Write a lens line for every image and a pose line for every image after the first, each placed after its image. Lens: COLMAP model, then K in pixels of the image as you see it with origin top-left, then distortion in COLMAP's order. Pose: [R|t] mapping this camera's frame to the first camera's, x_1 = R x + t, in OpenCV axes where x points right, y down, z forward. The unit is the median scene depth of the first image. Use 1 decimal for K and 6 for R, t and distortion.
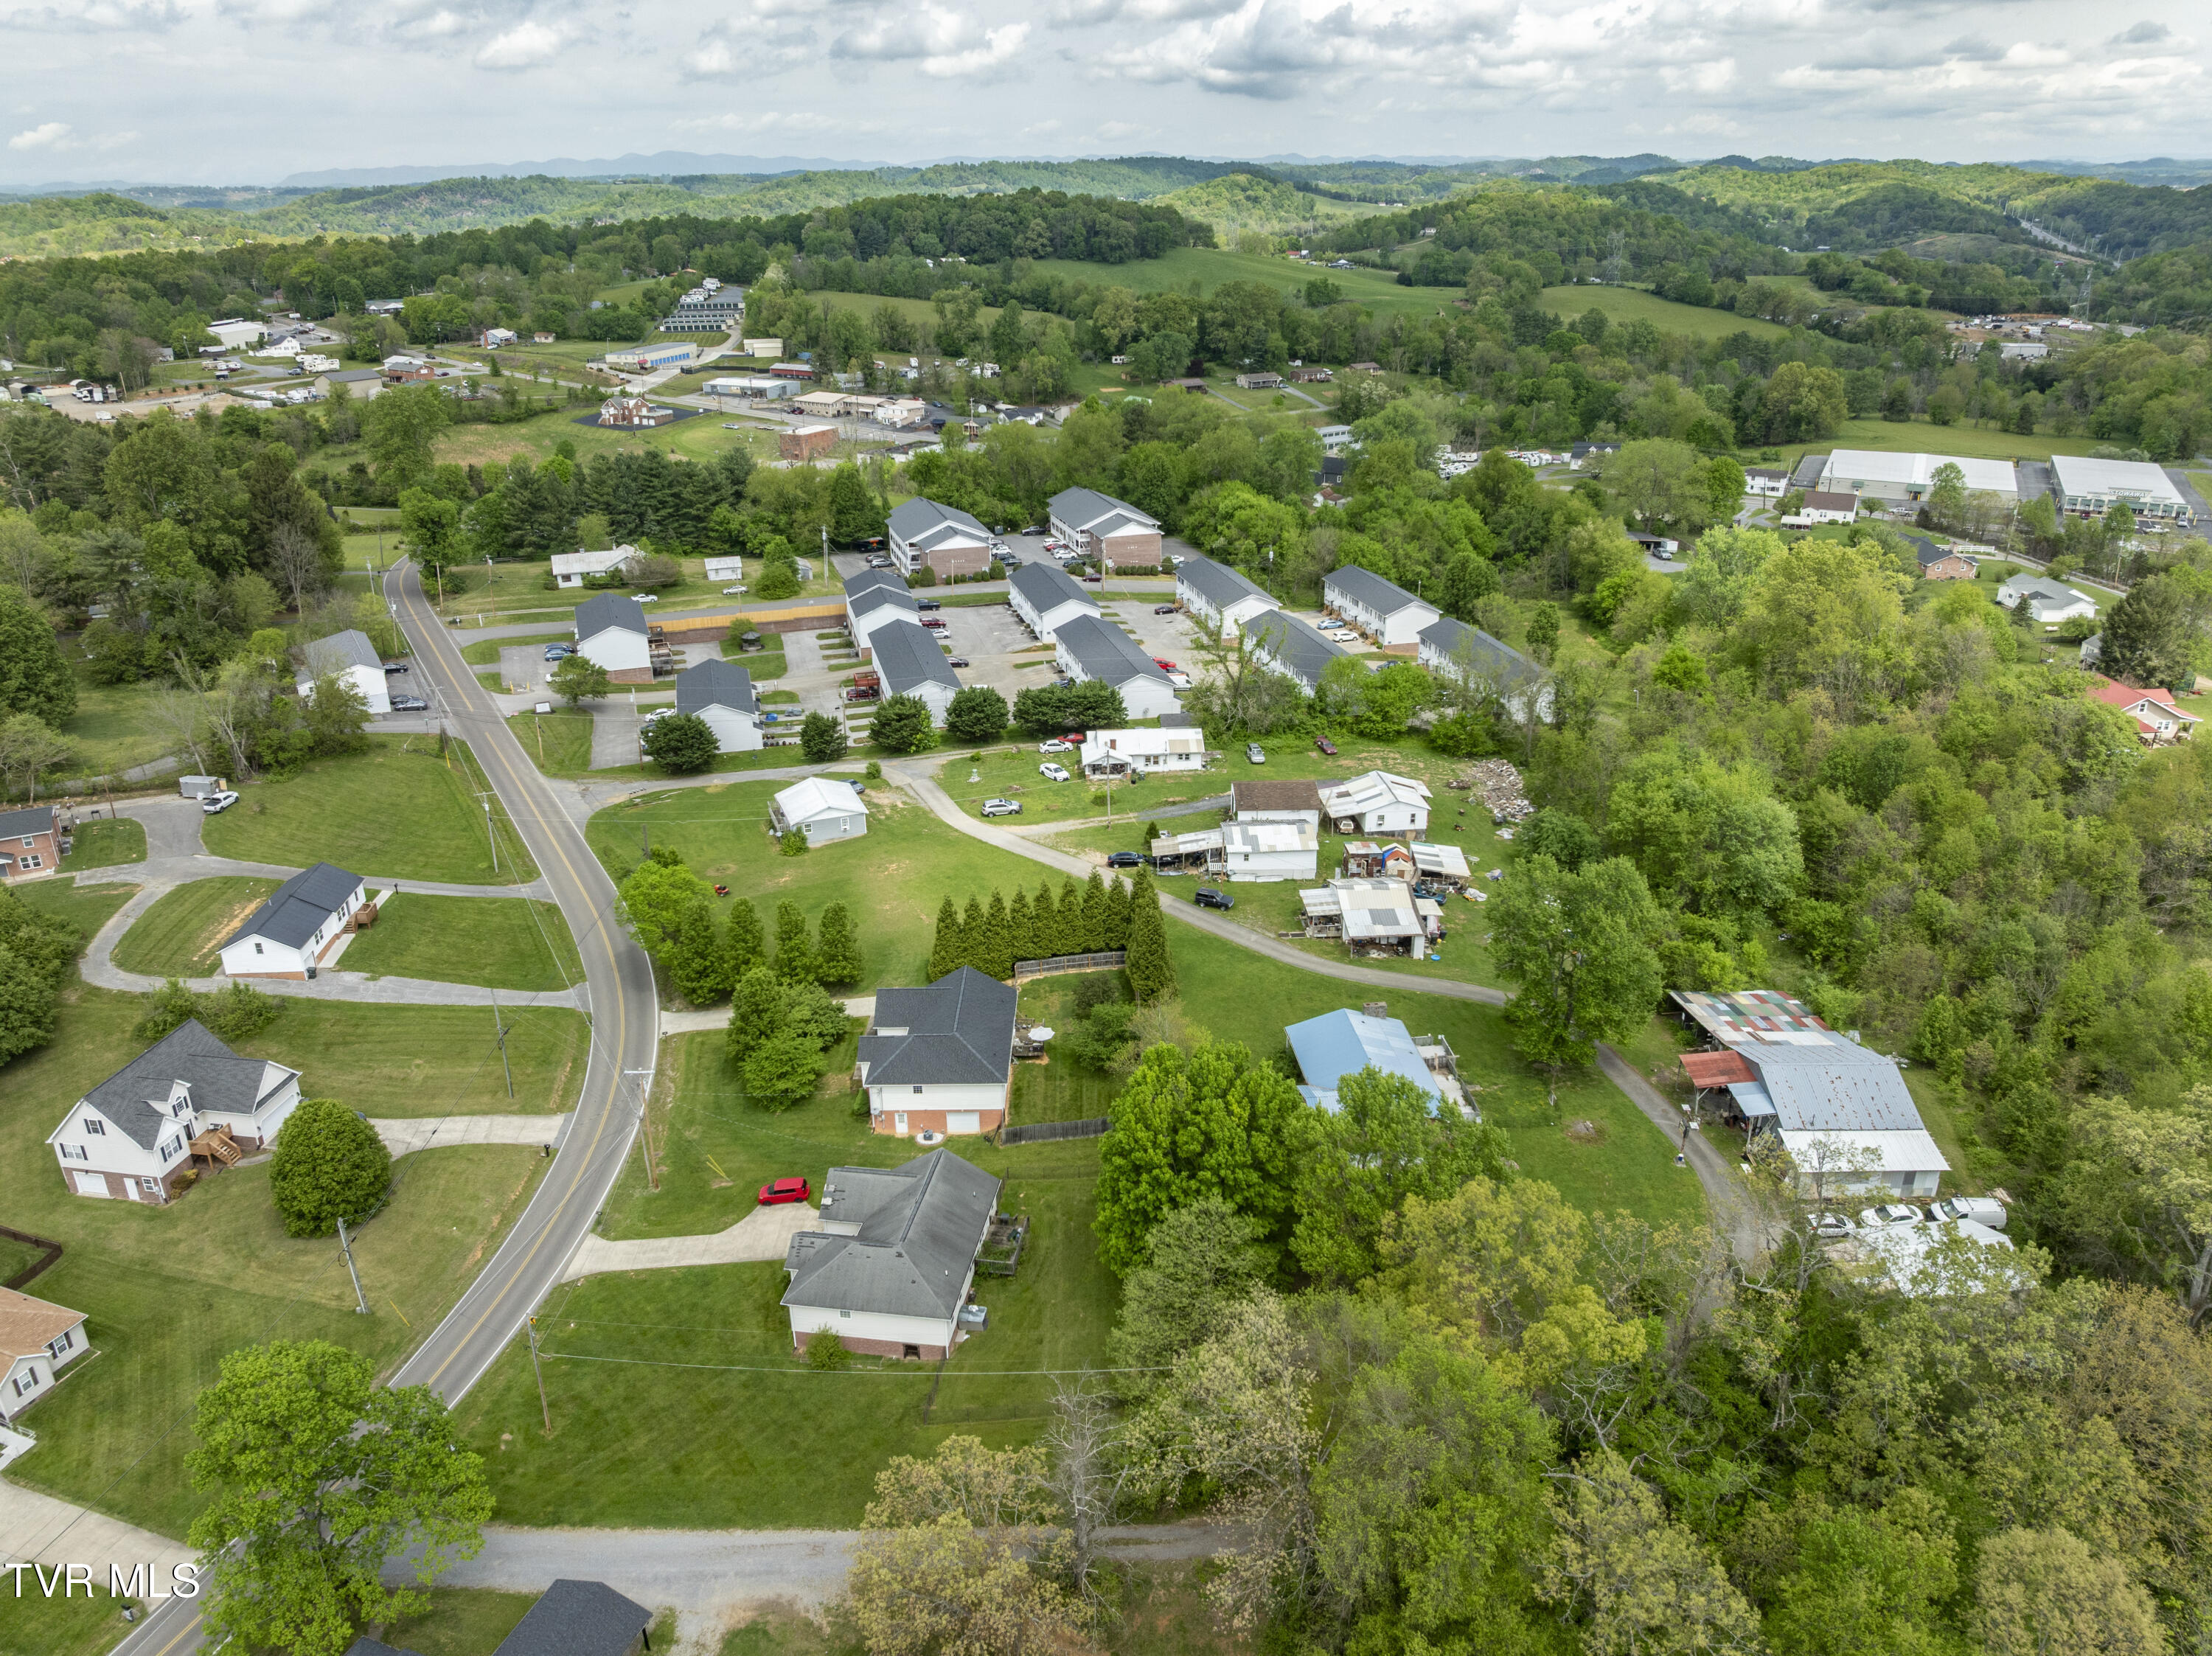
lens RADIAL K [[1548.4, 0, 1116.2], [0, 1548.4, 826.0], [0, 0, 1]] dist [-0.038819, 0.006053]
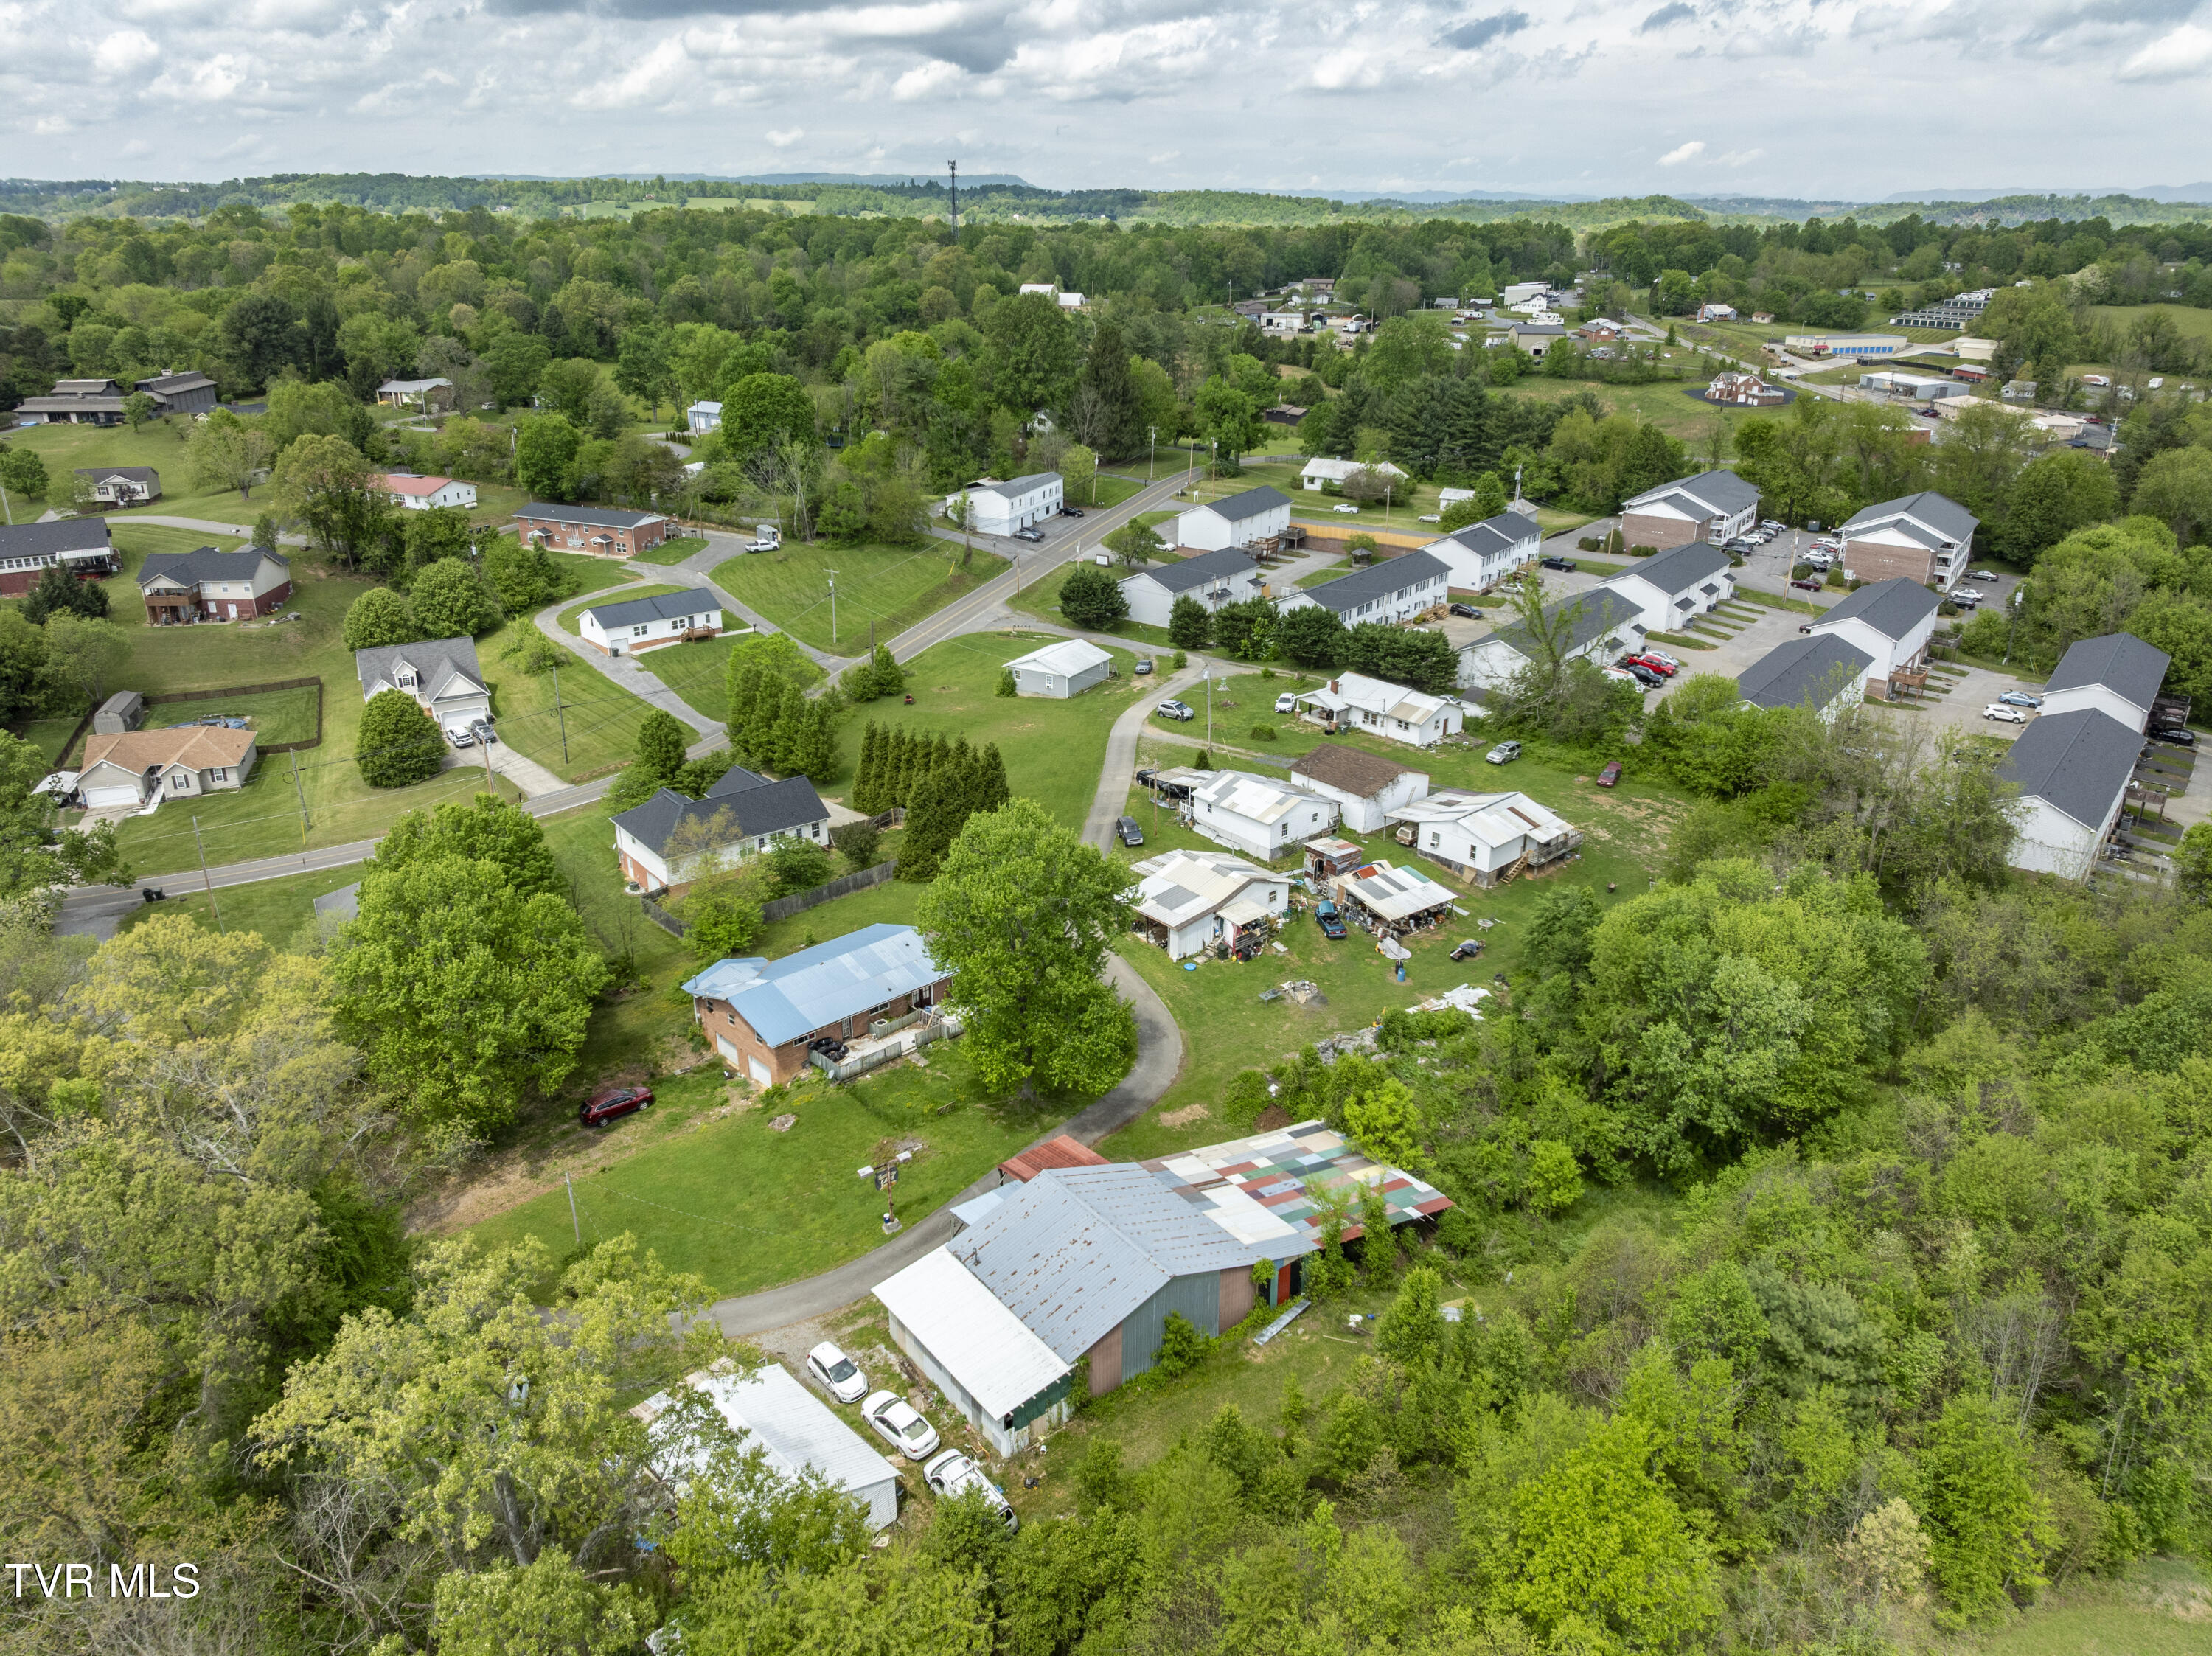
lens RADIAL K [[1548.4, 0, 1116.2], [0, 1548.4, 826.0], [0, 0, 1]] dist [-0.038819, 0.006053]
pose [[0.612473, 0.306823, -0.728516, 0.373529], [-0.316117, 0.939767, 0.130030, -0.035146], [0.724532, 0.150656, 0.672574, 0.235753]]
